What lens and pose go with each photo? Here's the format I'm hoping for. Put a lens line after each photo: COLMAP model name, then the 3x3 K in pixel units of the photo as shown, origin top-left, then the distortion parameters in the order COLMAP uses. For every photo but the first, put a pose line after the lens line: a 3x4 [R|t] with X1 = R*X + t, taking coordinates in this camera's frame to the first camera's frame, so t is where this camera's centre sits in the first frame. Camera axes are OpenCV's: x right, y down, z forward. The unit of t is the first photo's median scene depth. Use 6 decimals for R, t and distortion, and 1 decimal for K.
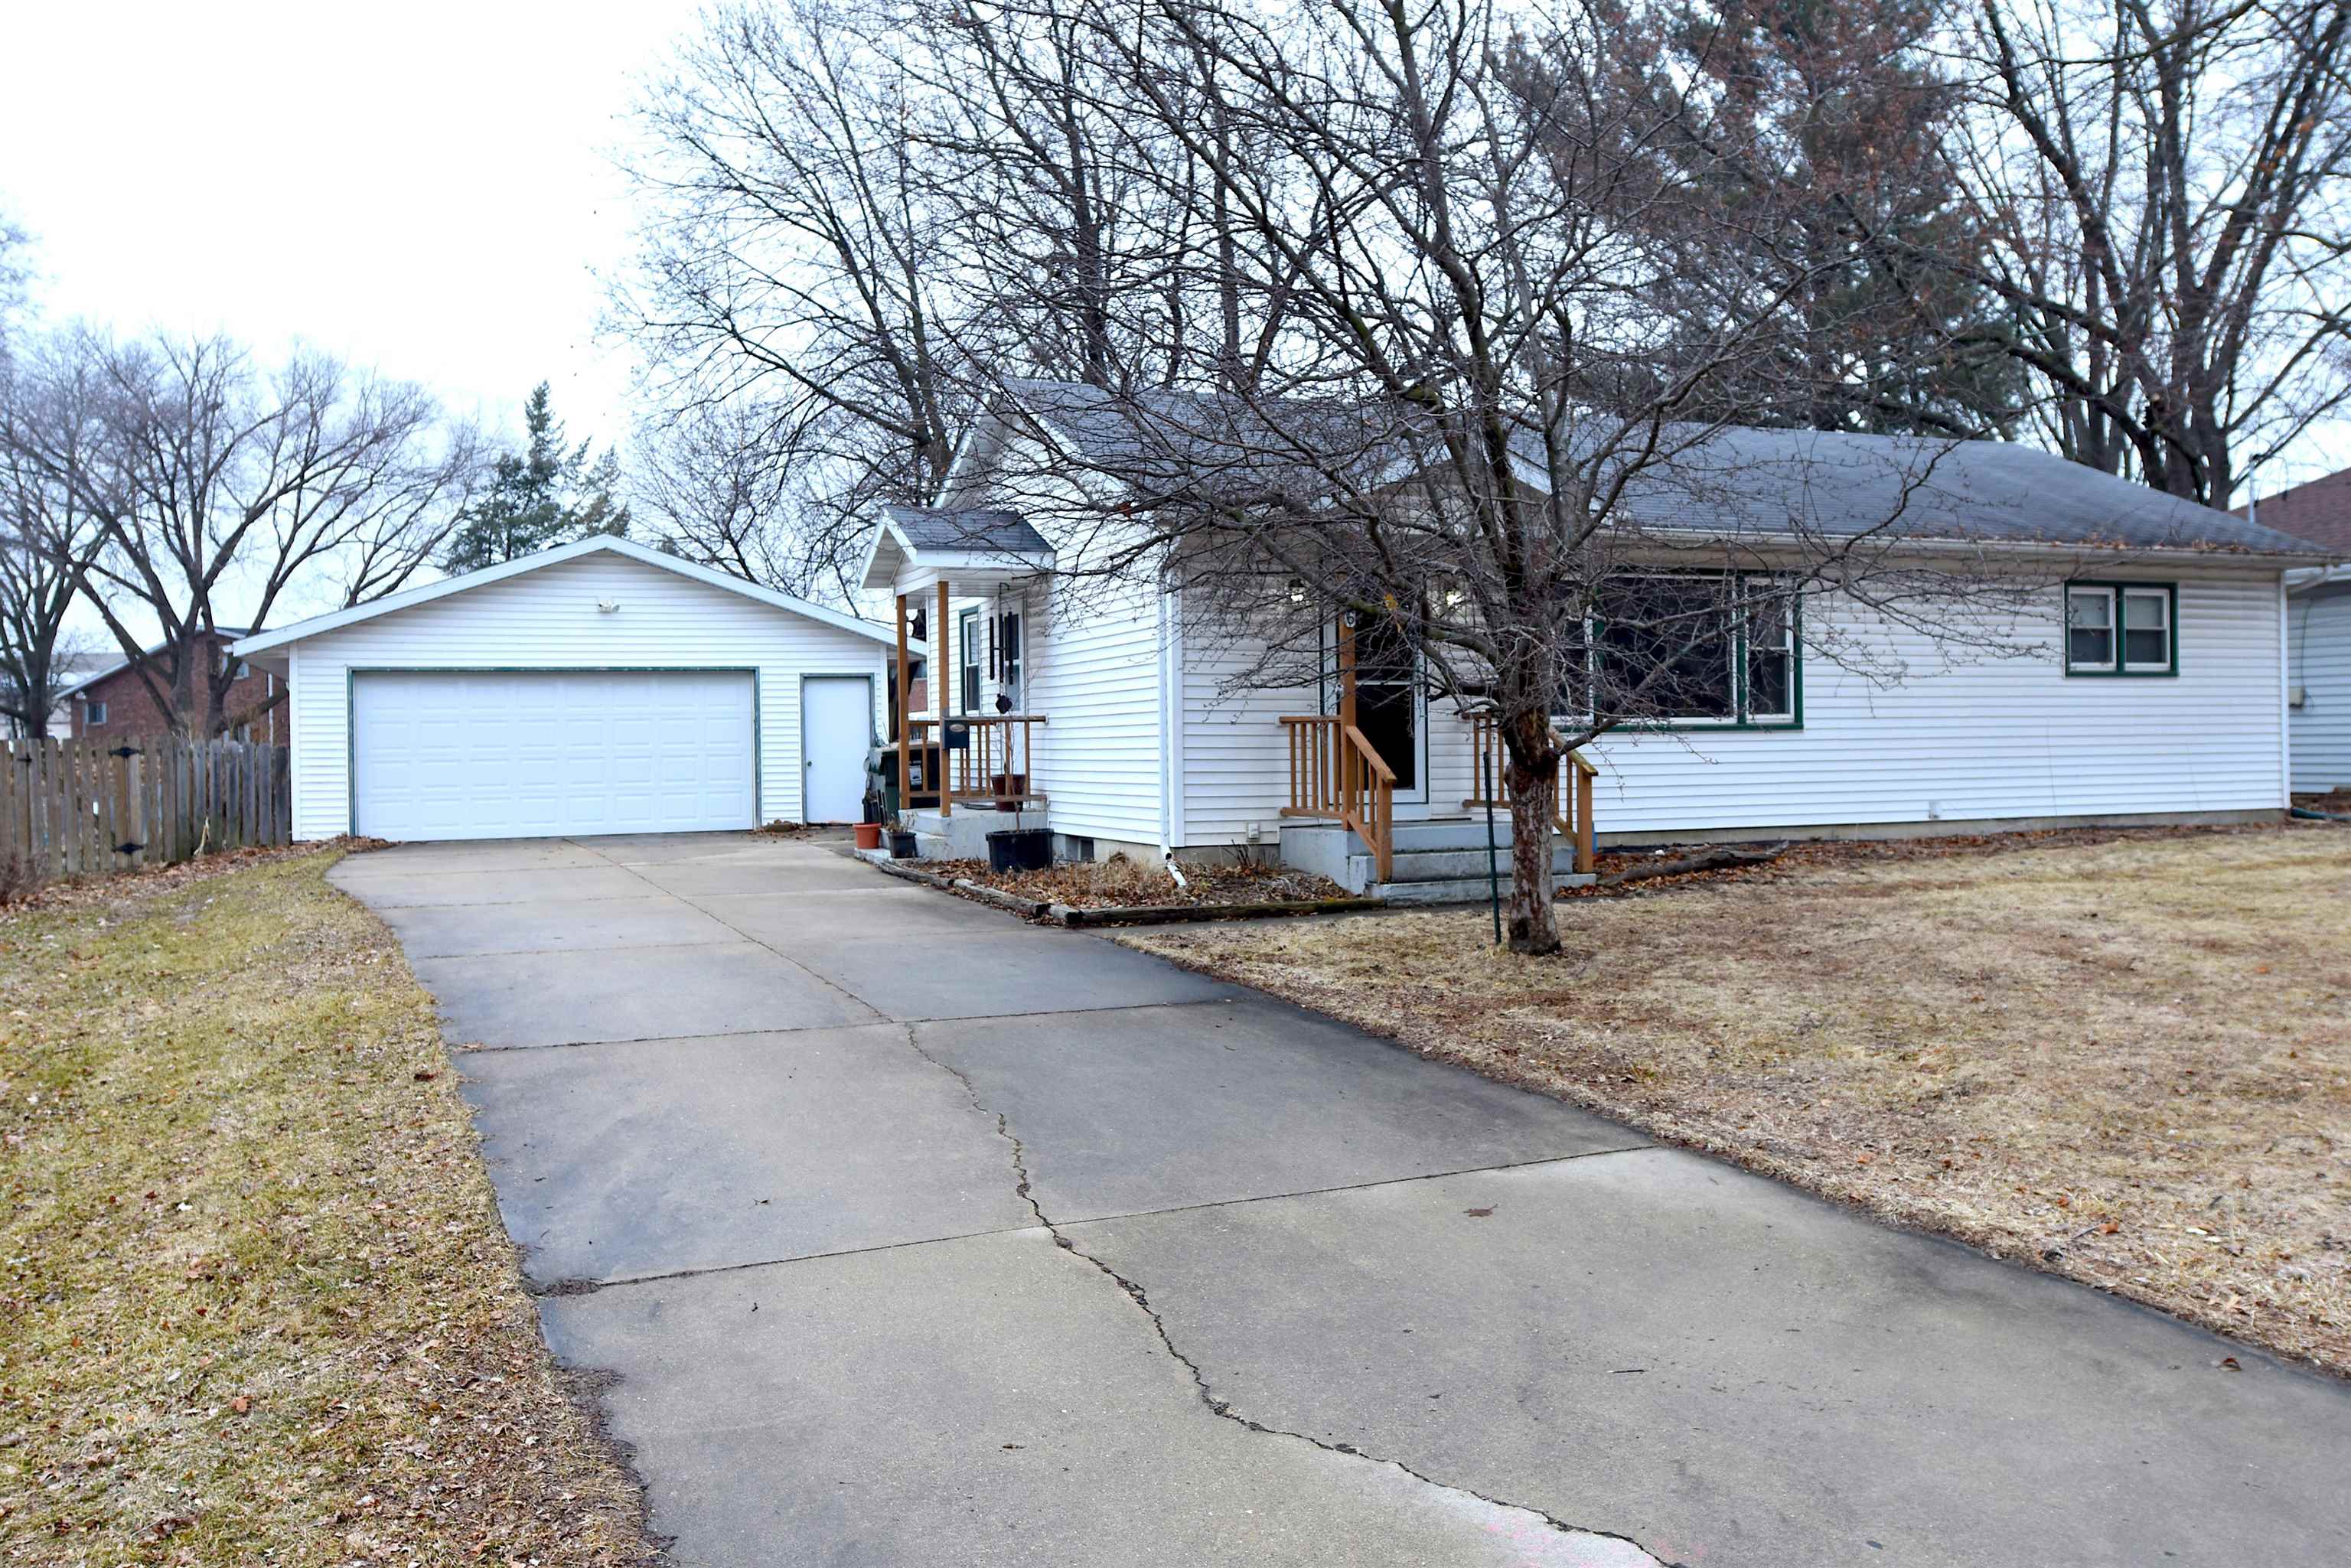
lens RADIAL K [[1836.4, 0, 1177.0], [0, 1836.4, 765.6], [0, 0, 1]] dist [-0.014497, -0.004790]
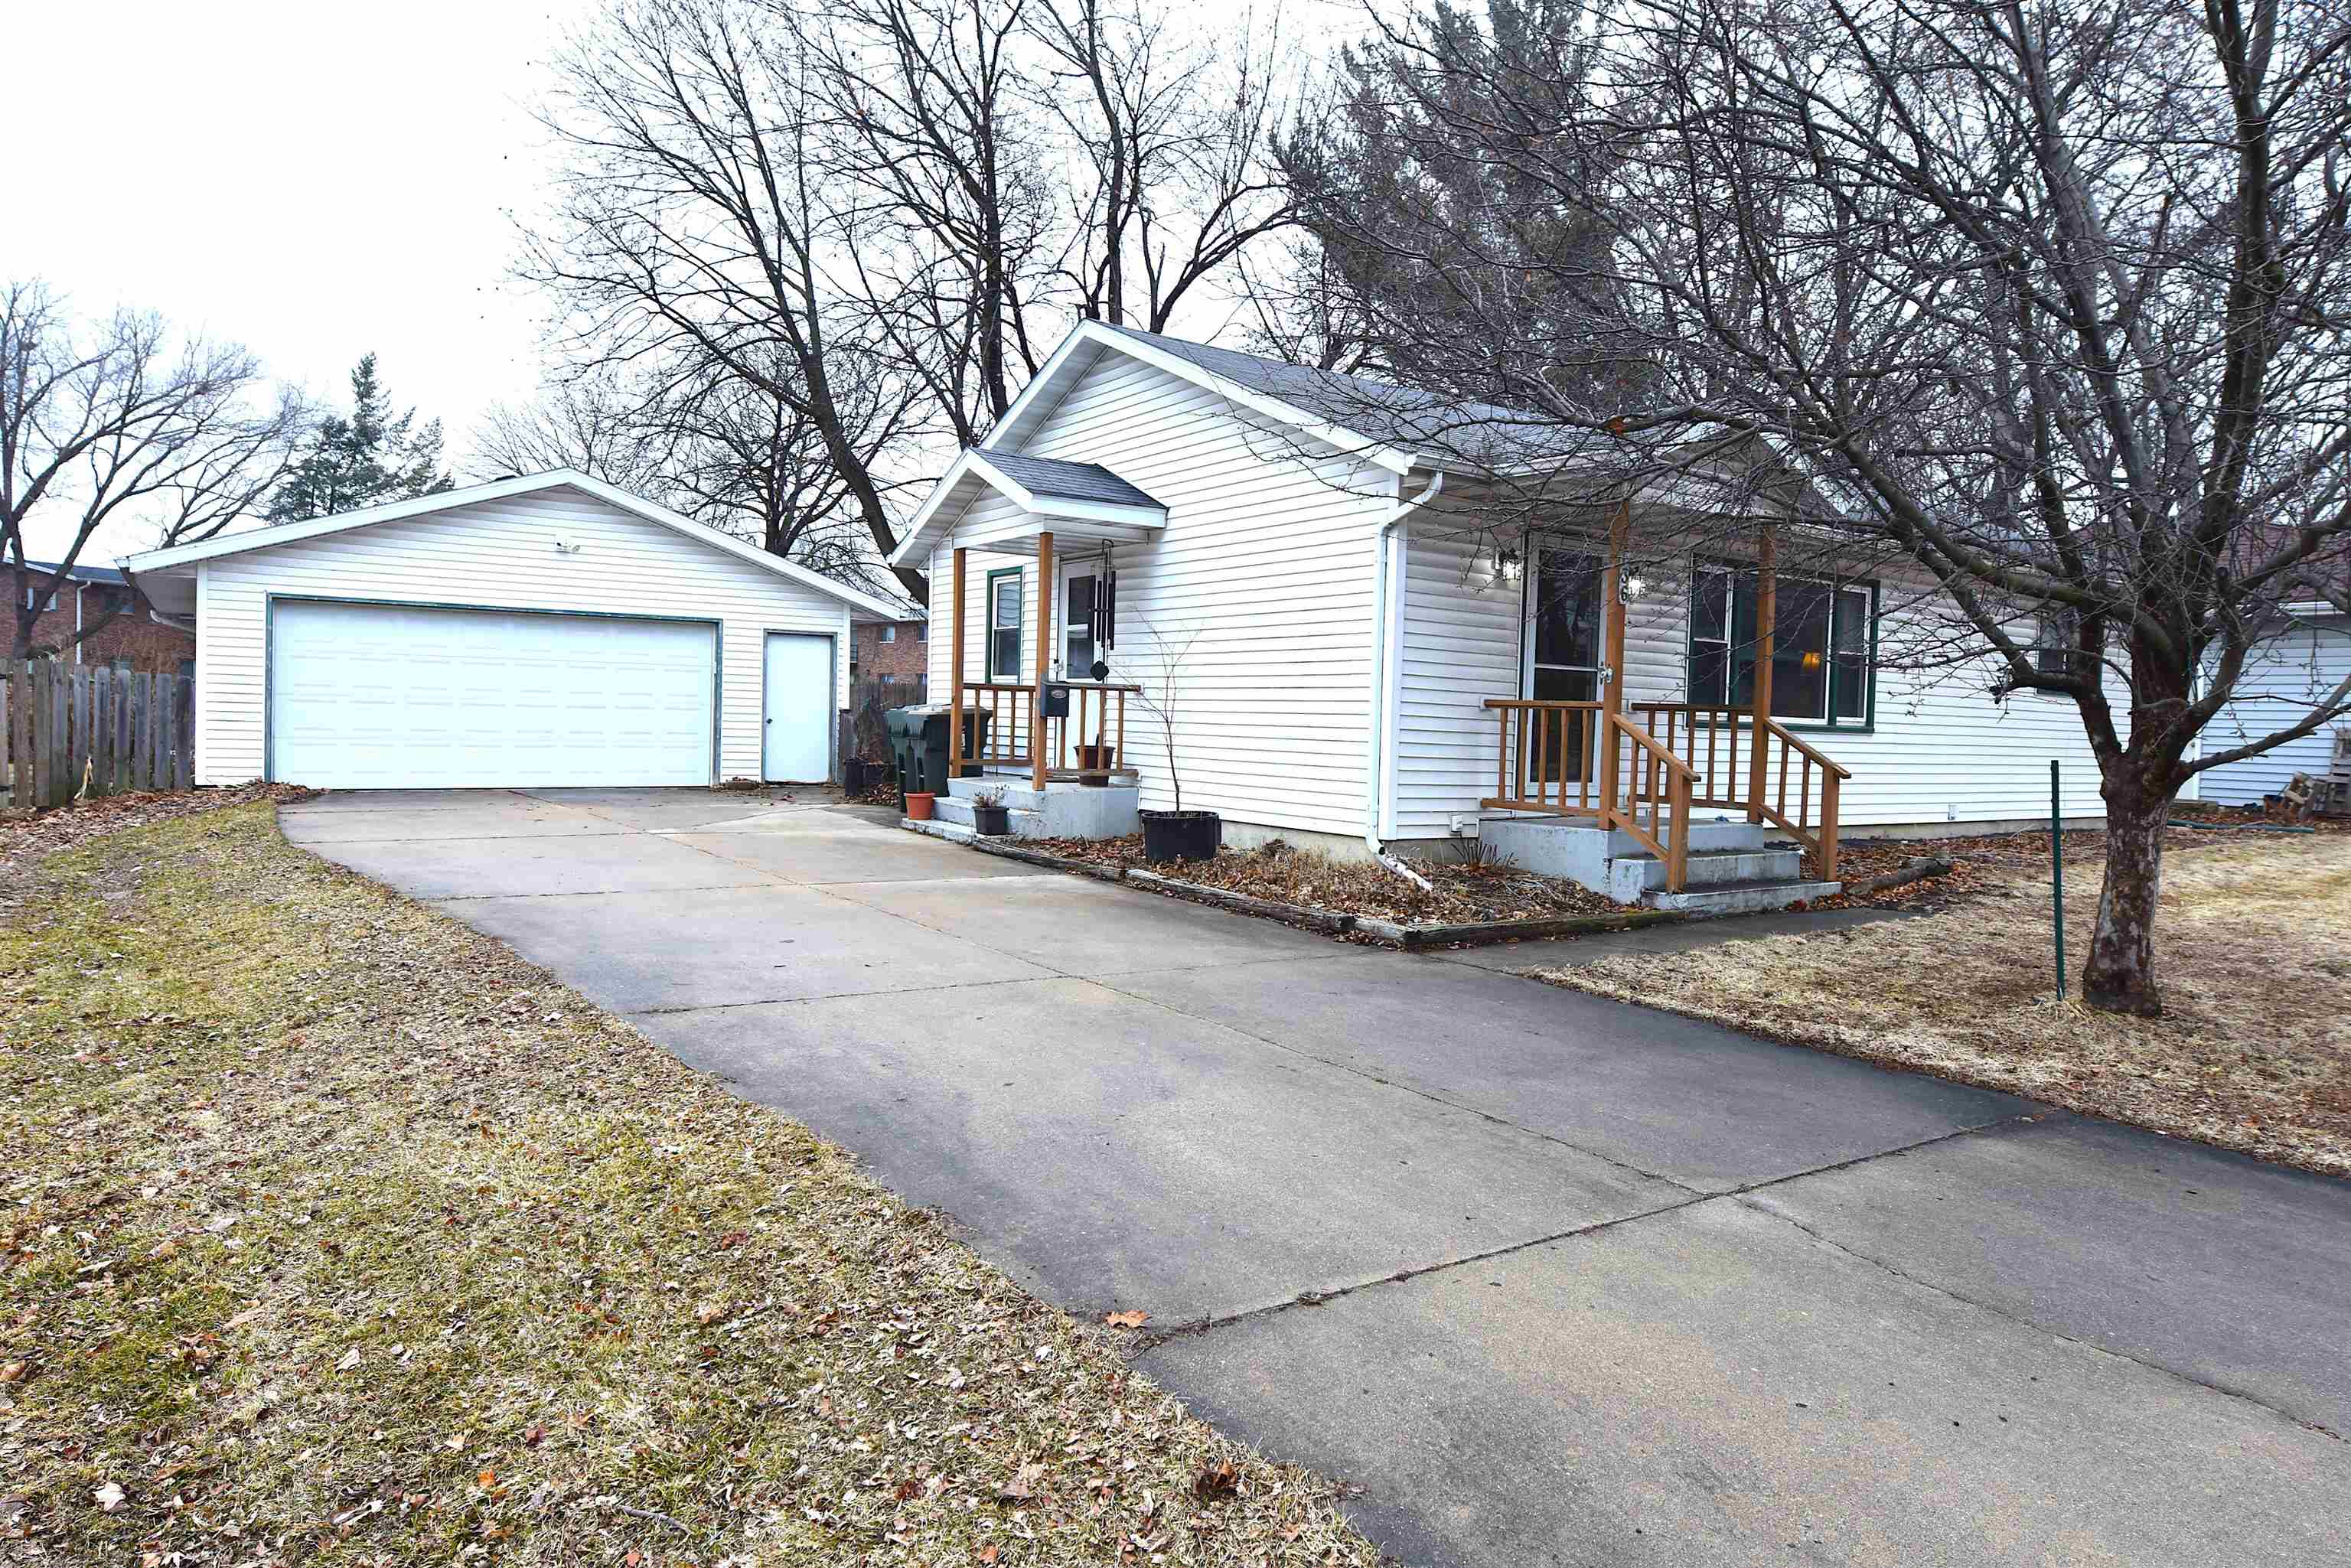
lens RADIAL K [[1431.1, 0, 1181.5], [0, 1431.1, 768.2], [0, 0, 1]] dist [-0.022089, -0.000032]
pose [[0.975835, 0.034867, 0.215707, -0.056038], [-0.040334, 0.998966, 0.020992, -0.000250], [-0.214752, -0.029185, 0.976232, 0.077364]]
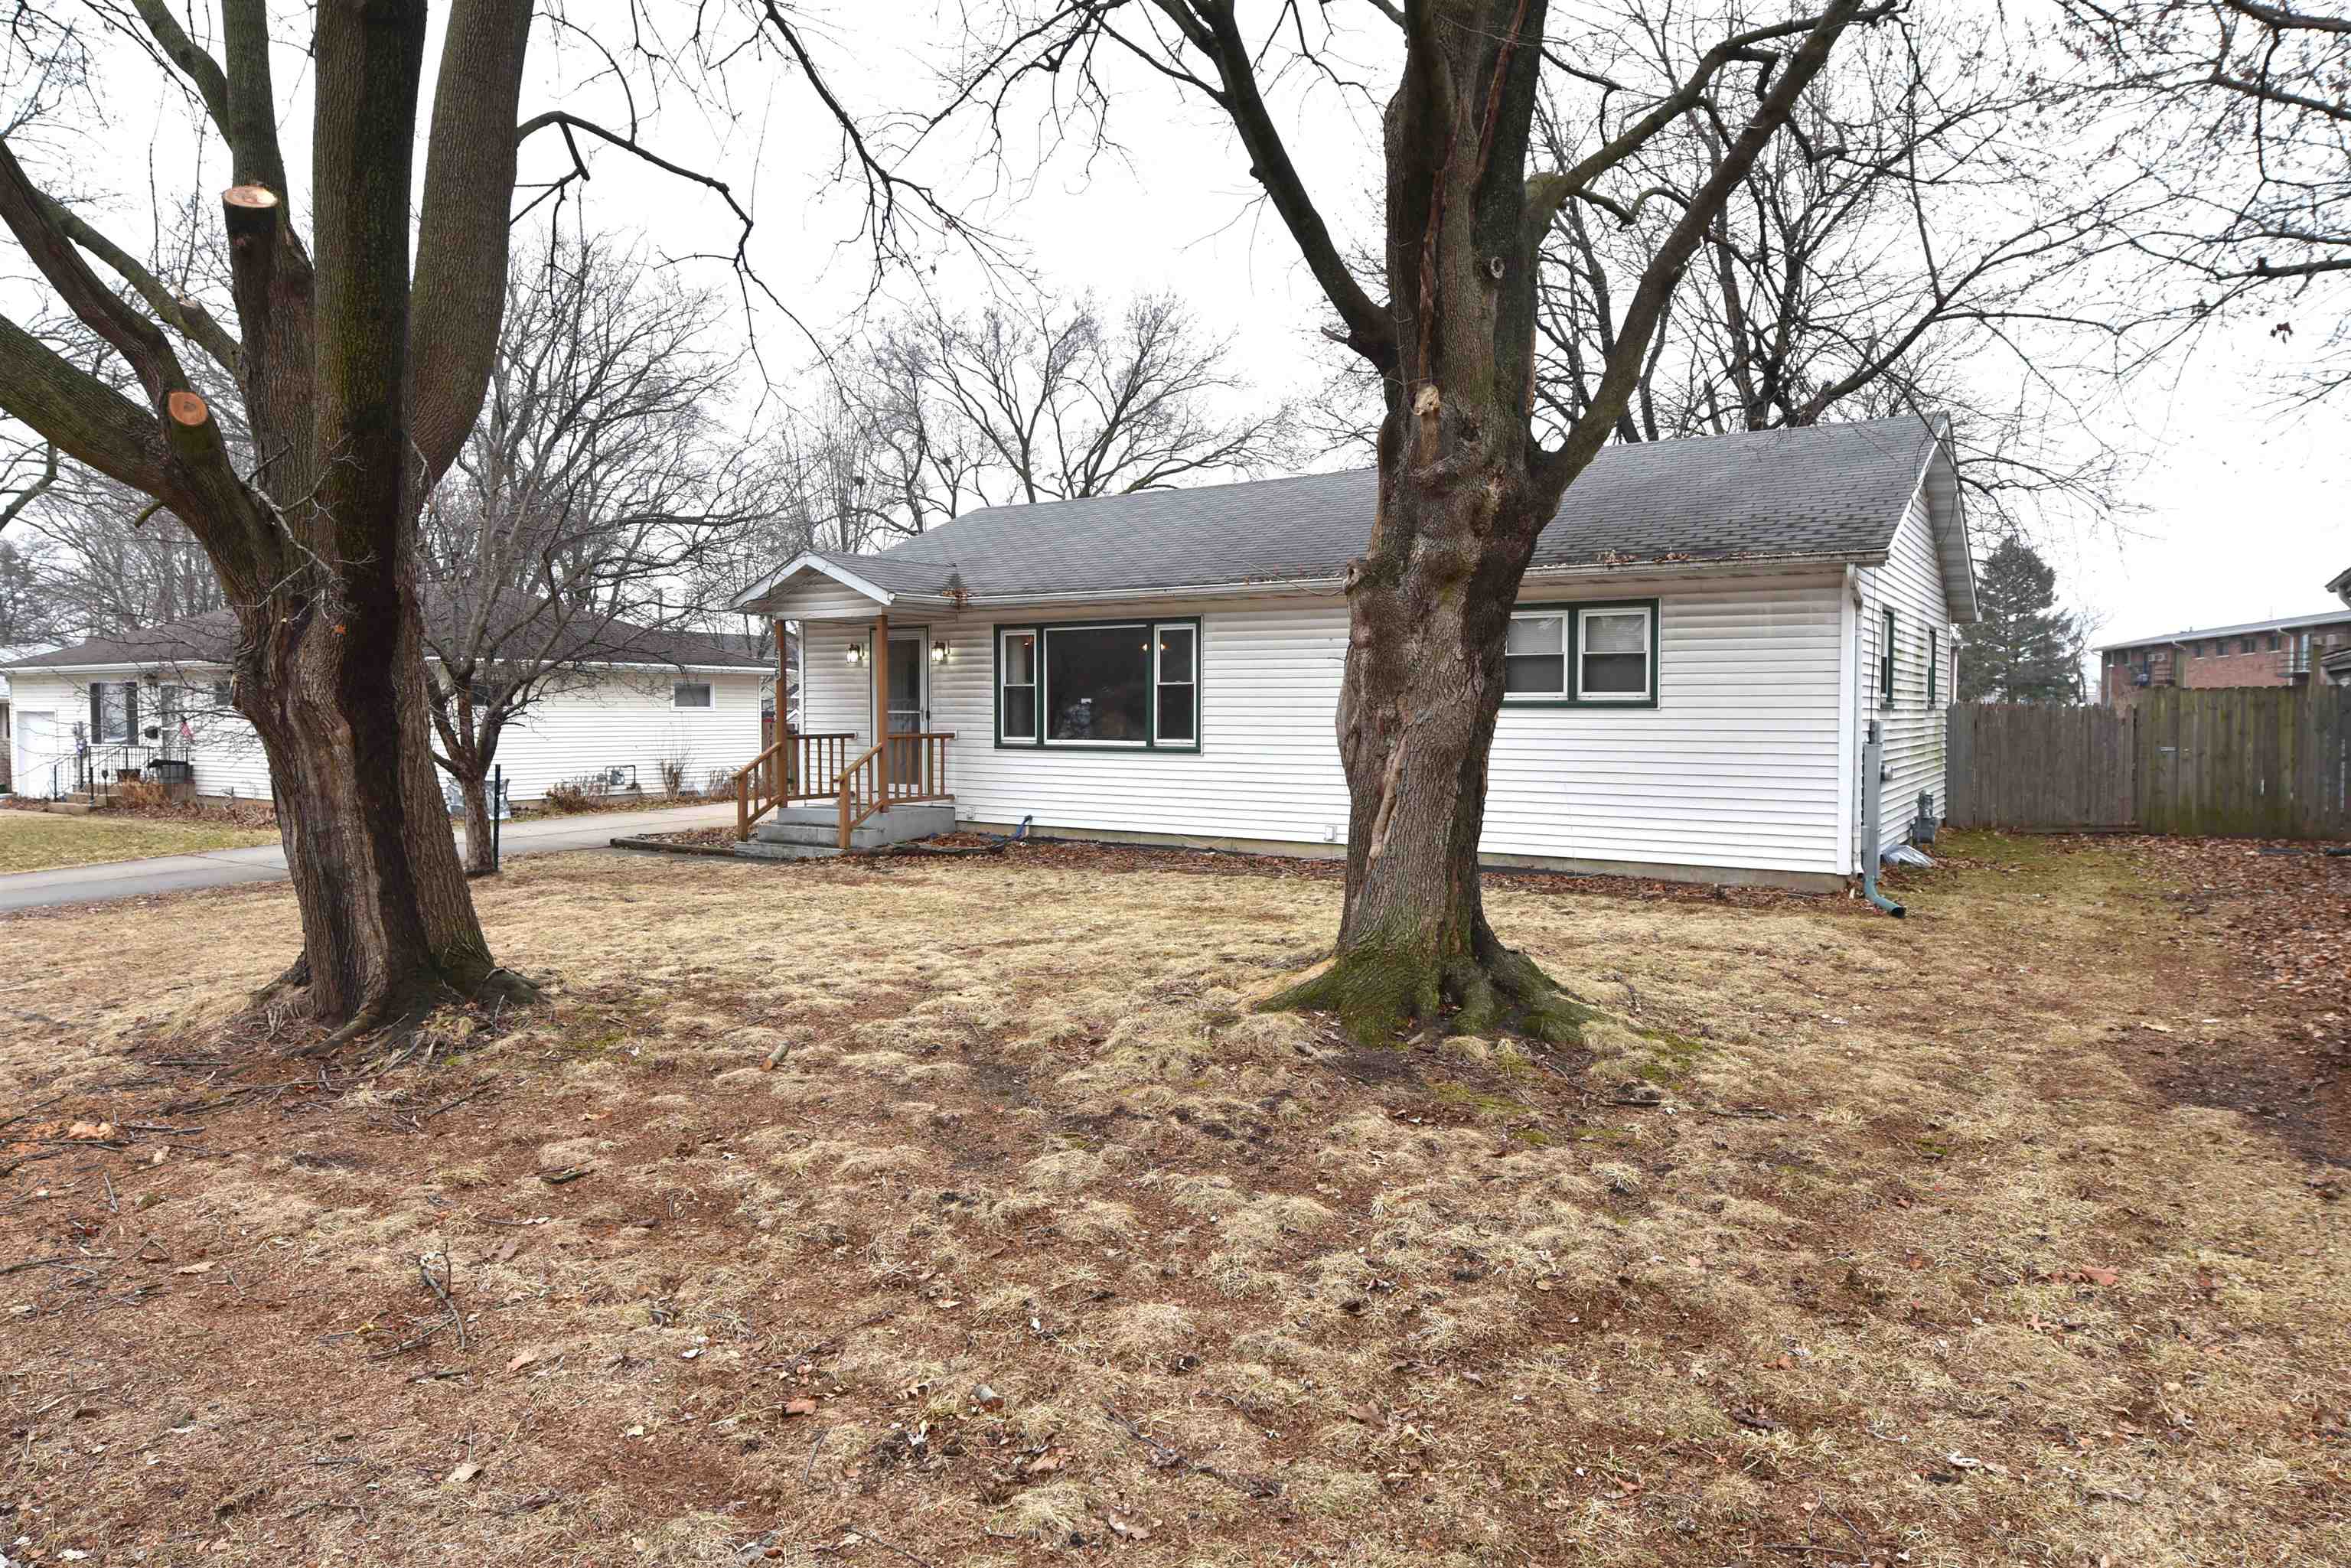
lens RADIAL K [[1431.1, 0, 1181.5], [0, 1431.1, 768.2], [0, 0, 1]] dist [-0.022089, -0.000032]
pose [[0.590158, 0.032499, -0.806634, 0.276061], [-0.042560, 0.999052, 0.009113, -0.004699], [0.806165, 0.028952, 0.590982, 0.120751]]
